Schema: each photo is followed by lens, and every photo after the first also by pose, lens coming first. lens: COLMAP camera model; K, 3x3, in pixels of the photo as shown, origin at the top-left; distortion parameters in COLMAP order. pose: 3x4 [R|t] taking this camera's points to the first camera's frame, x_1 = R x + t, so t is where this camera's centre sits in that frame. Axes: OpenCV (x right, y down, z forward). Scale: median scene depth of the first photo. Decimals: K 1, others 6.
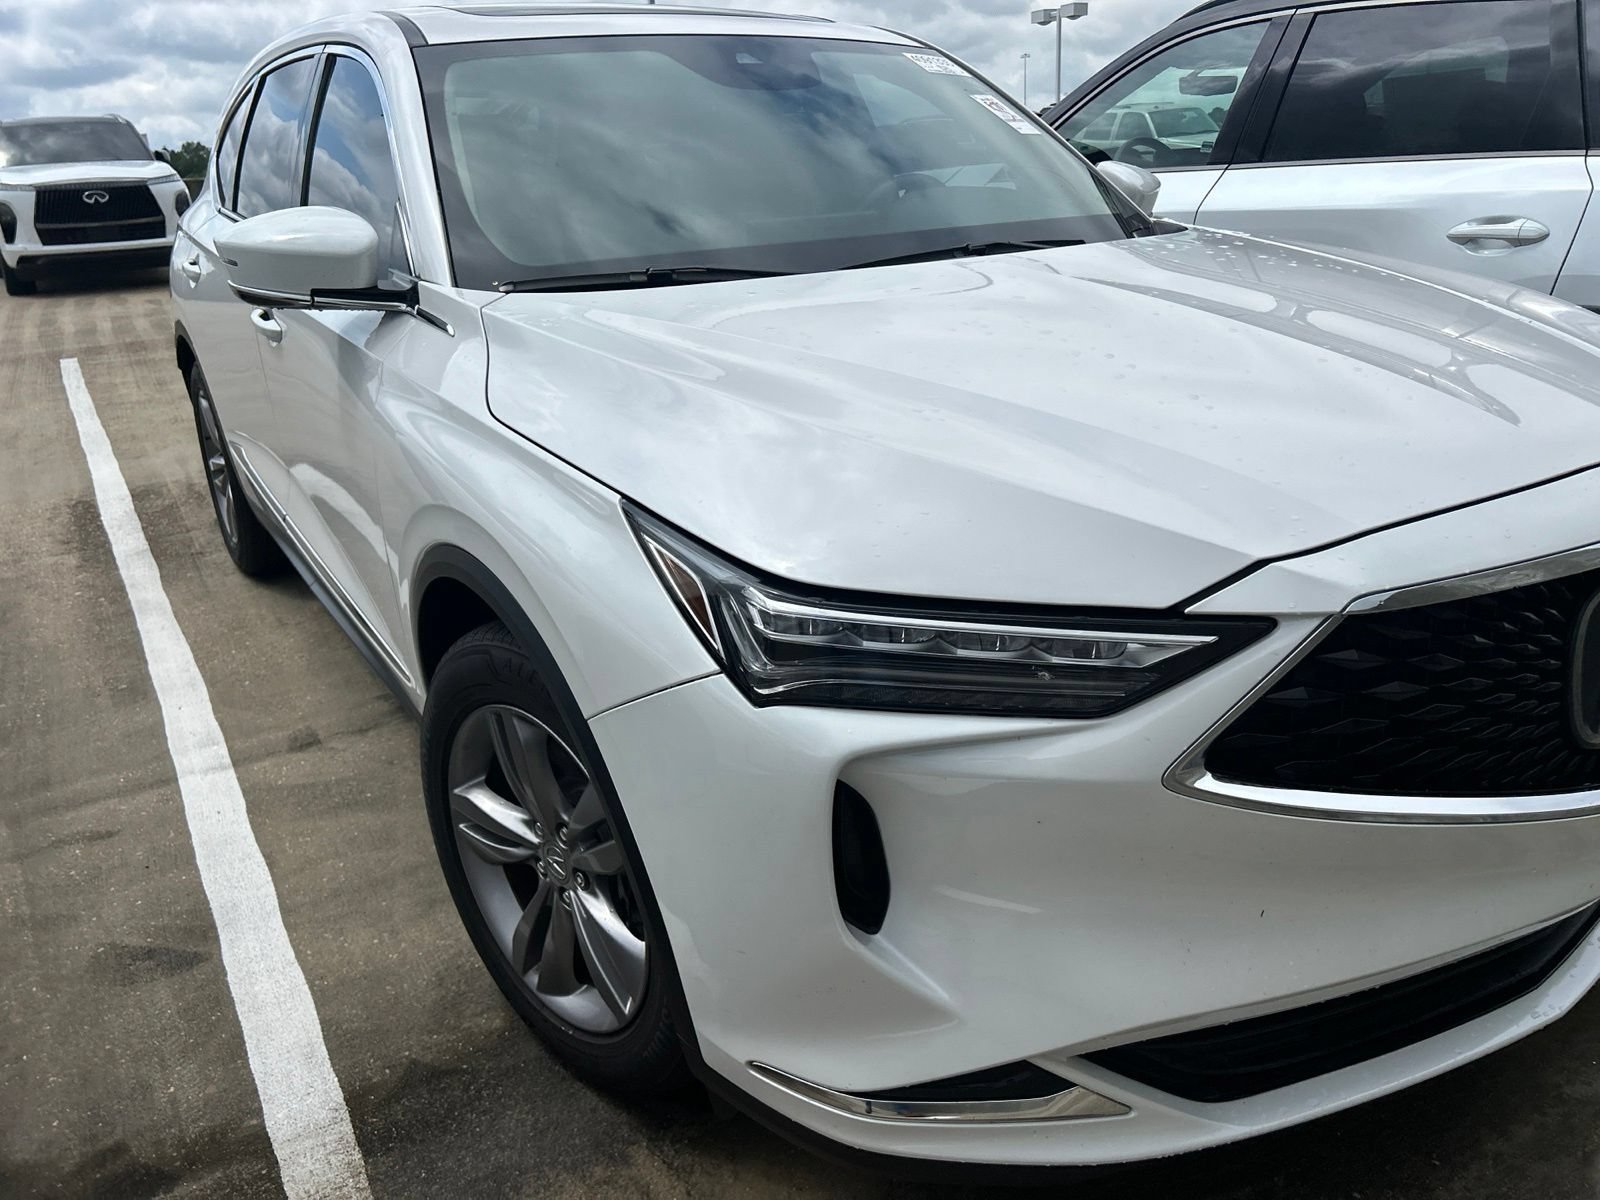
lens RADIAL K [[1234.9, 0, 785.7], [0, 1234.9, 603.1], [0, 0, 1]] dist [0.042380, -0.053952]
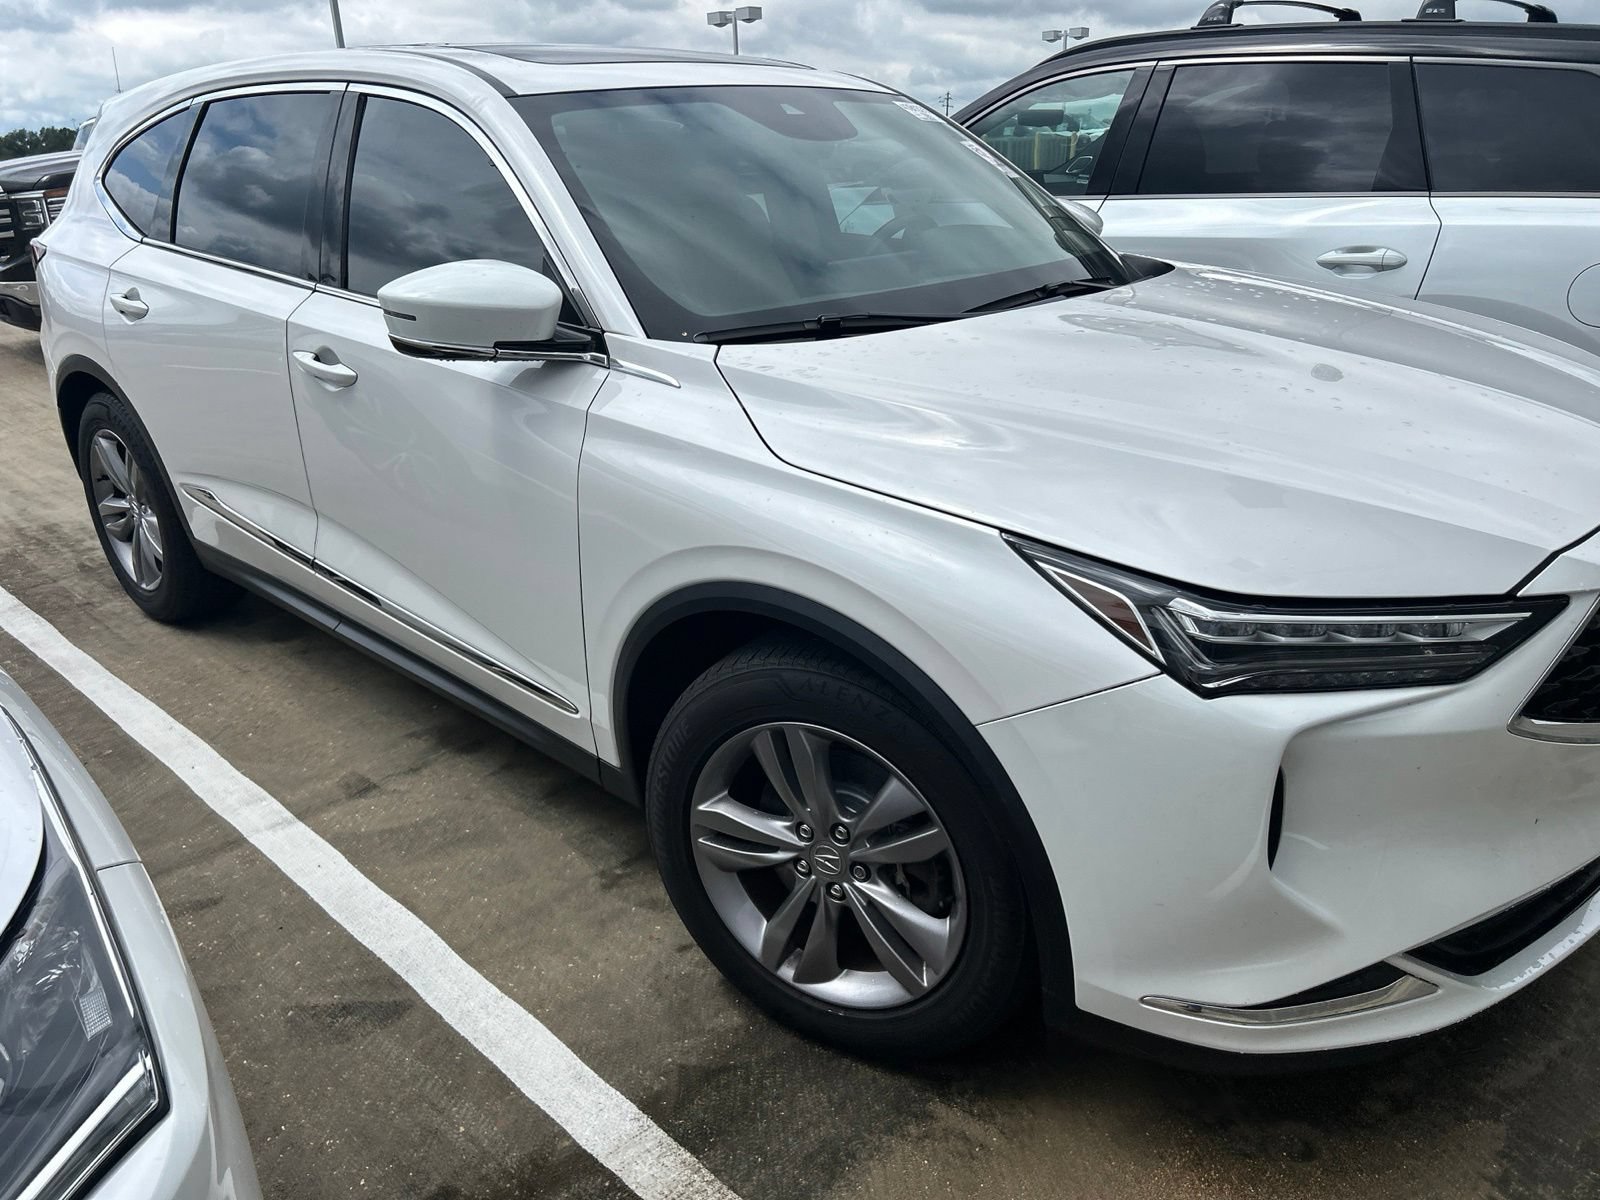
lens RADIAL K [[1234.9, 0, 785.7], [0, 1234.9, 603.1], [0, 0, 1]] dist [0.042380, -0.053952]
pose [[0.969792, -0.072875, 0.232792, -0.437434], [0.072181, 0.997325, 0.011513, -0.033493], [-0.233008, 0.005637, 0.972458, -0.059520]]
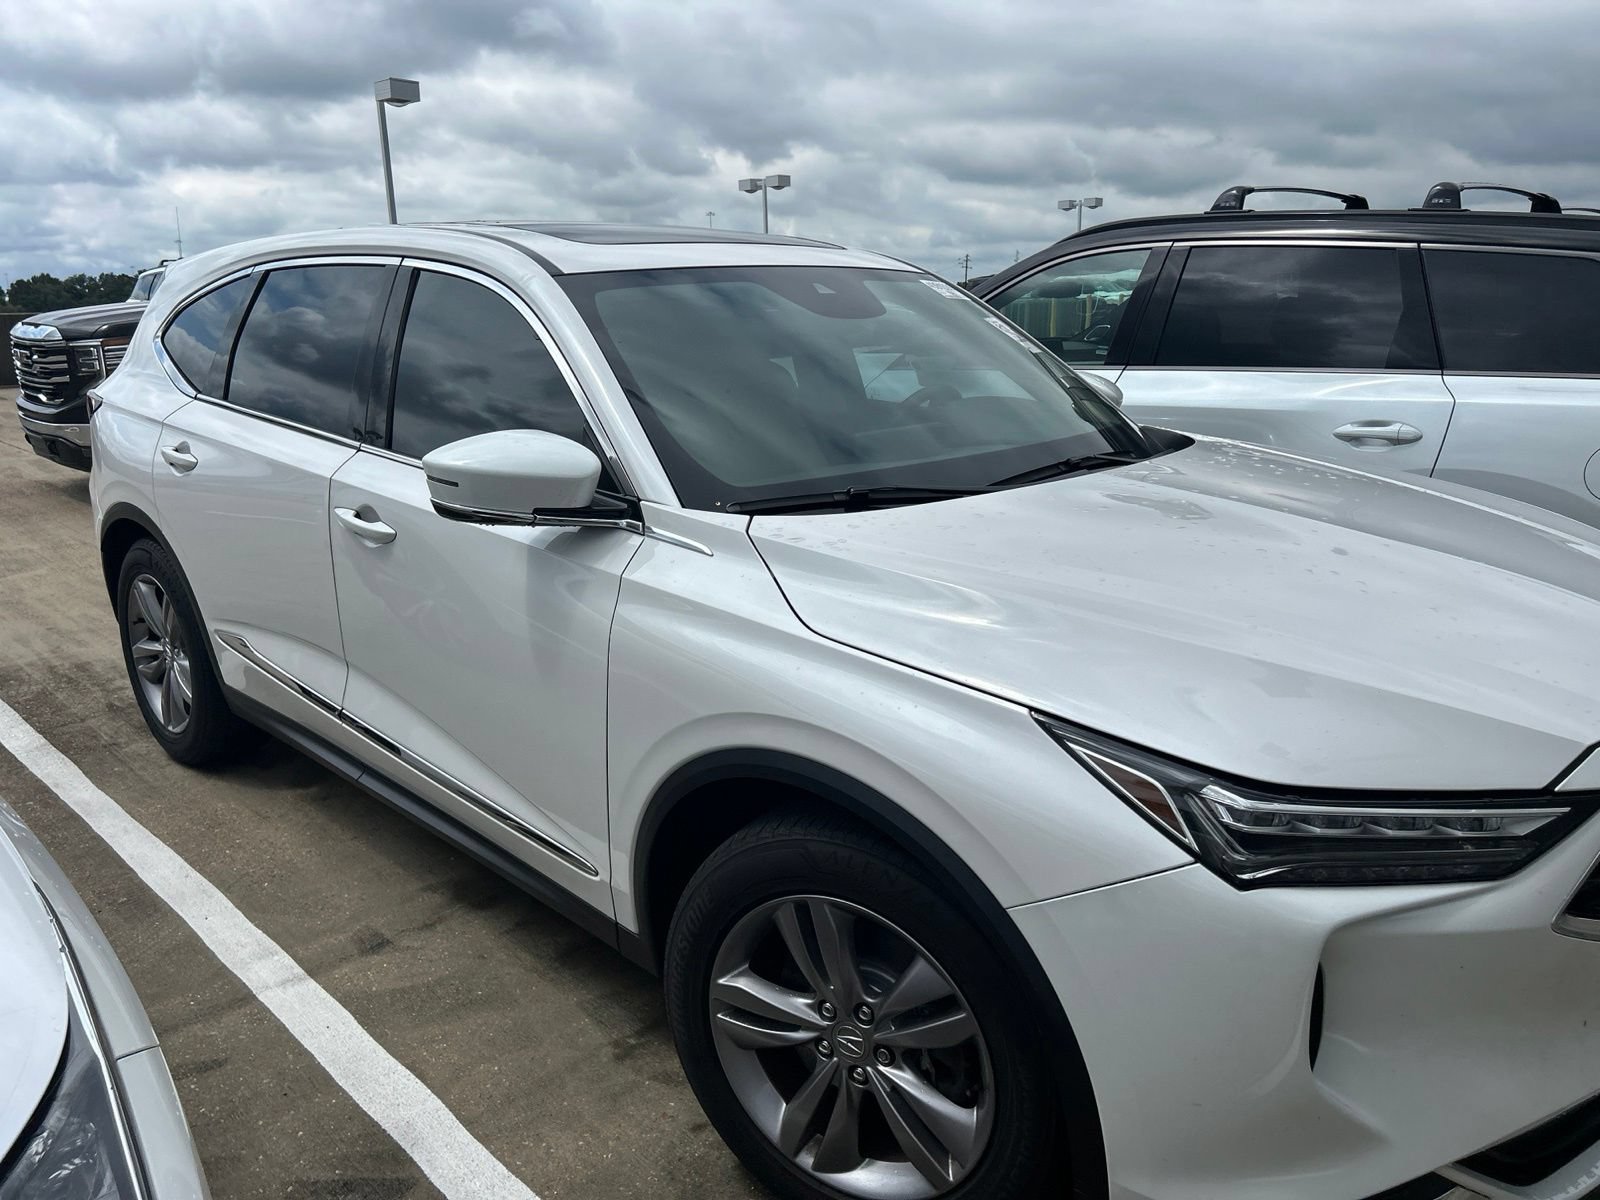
lens RADIAL K [[1230.1, 0, 783.9], [0, 1230.1, 600.6], [0, 0, 1]] dist [0.047766, -0.059135]
pose [[0.974423, -0.026848, 0.223111, -0.445416], [0.051389, 0.993151, -0.104929, -0.056991], [-0.218766, 0.113710, 0.969129, -0.062645]]
